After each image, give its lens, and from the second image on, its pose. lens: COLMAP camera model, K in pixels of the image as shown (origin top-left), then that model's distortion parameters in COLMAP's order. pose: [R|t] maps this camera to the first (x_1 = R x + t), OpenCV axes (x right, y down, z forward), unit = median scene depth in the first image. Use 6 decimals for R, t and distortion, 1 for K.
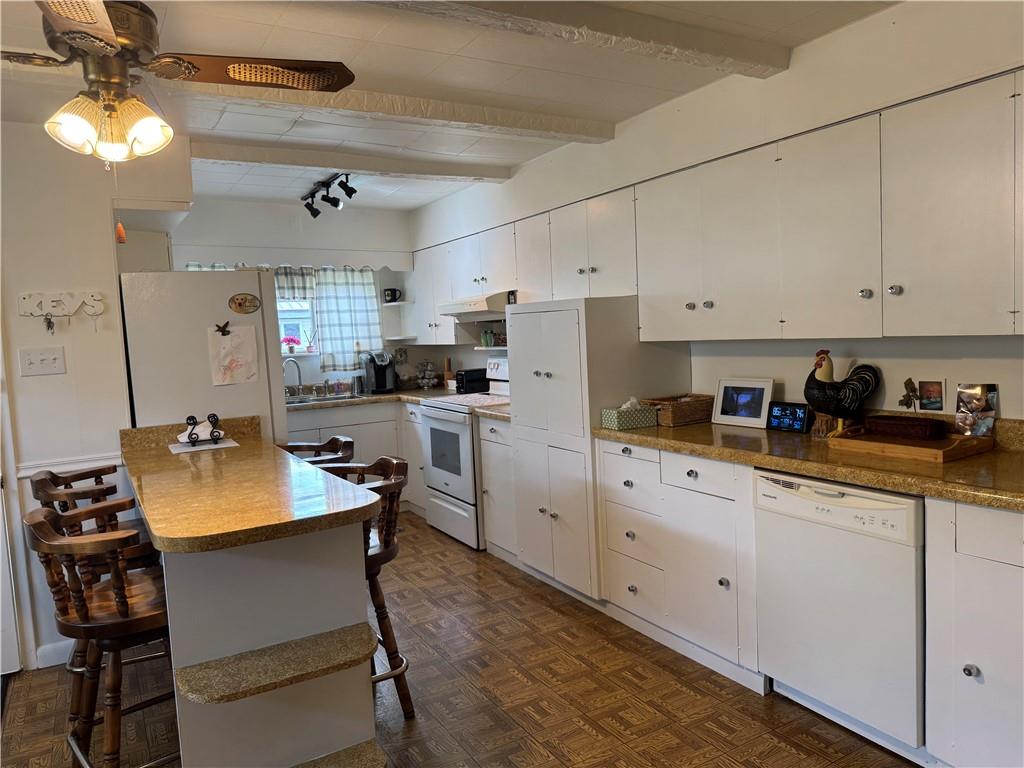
lens RADIAL K [[722.1, 0, 512.0], [0, 722.1, 384.0], [0, 0, 1]] dist [0.091965, -0.137126]
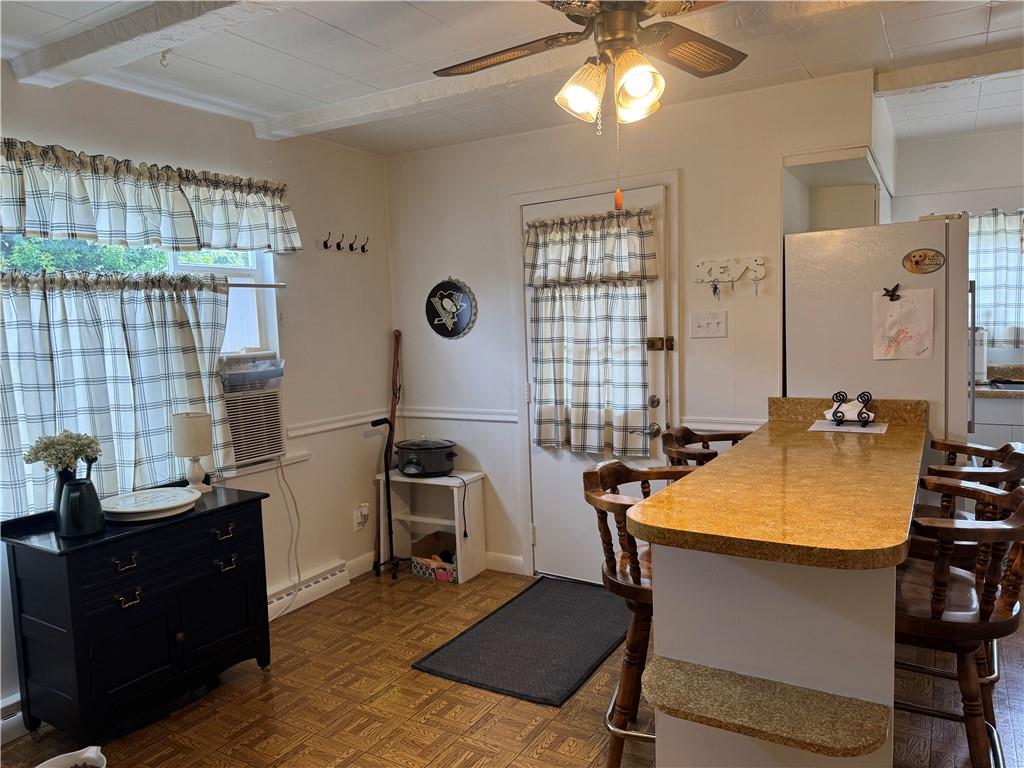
lens RADIAL K [[722.1, 0, 512.0], [0, 722.1, 384.0], [0, 0, 1]] dist [0.091965, -0.137126]
pose [[0.484827, 0.106219, -0.868136, 0.141295], [-0.060673, 0.994291, 0.087771, -0.019579], [0.872503, 0.010118, 0.488503, 0.217052]]
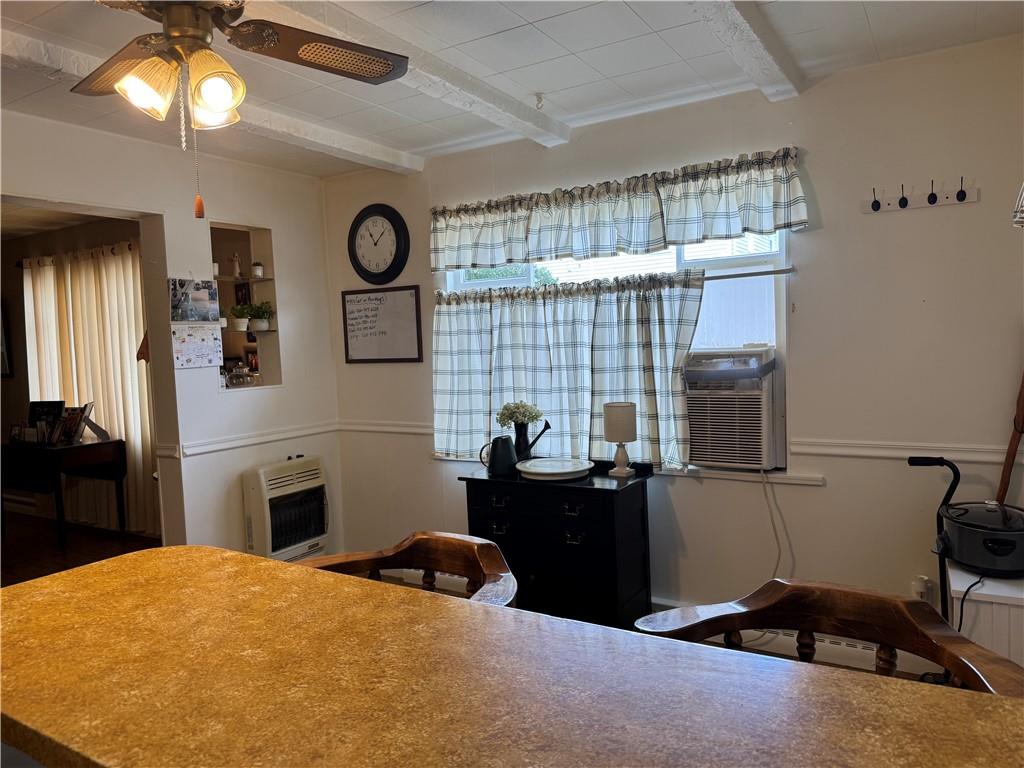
lens RADIAL K [[722.1, 0, 512.0], [0, 722.1, 384.0], [0, 0, 1]] dist [0.091965, -0.137126]
pose [[-0.879421, 0.107368, -0.463780, -0.235071], [0.039627, 0.987363, 0.153439, -0.061915], [0.474393, 0.116559, -0.872562, 1.074920]]
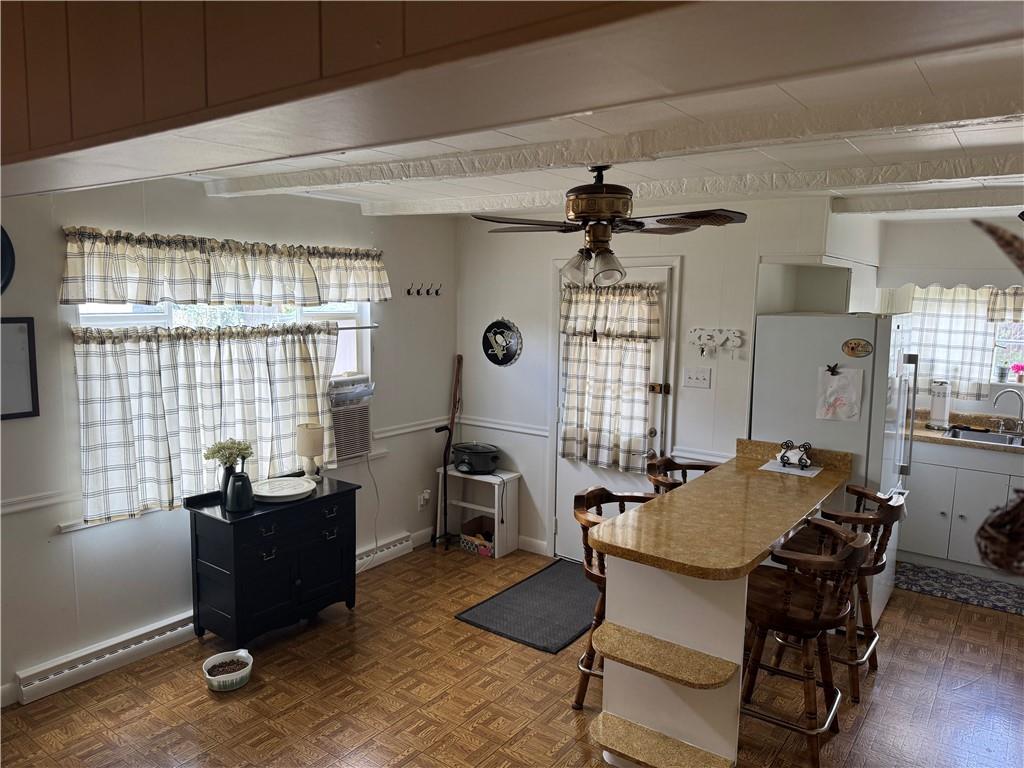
lens RADIAL K [[711.3, 0, 512.0], [0, 711.3, 384.0], [0, 0, 1]] dist [0.157081, -0.279213]
pose [[0.398435, 0.167689, -0.901737, 0.417006], [-0.110698, 0.984750, 0.134214, -0.153347], [0.910492, 0.046345, 0.410921, 0.118614]]
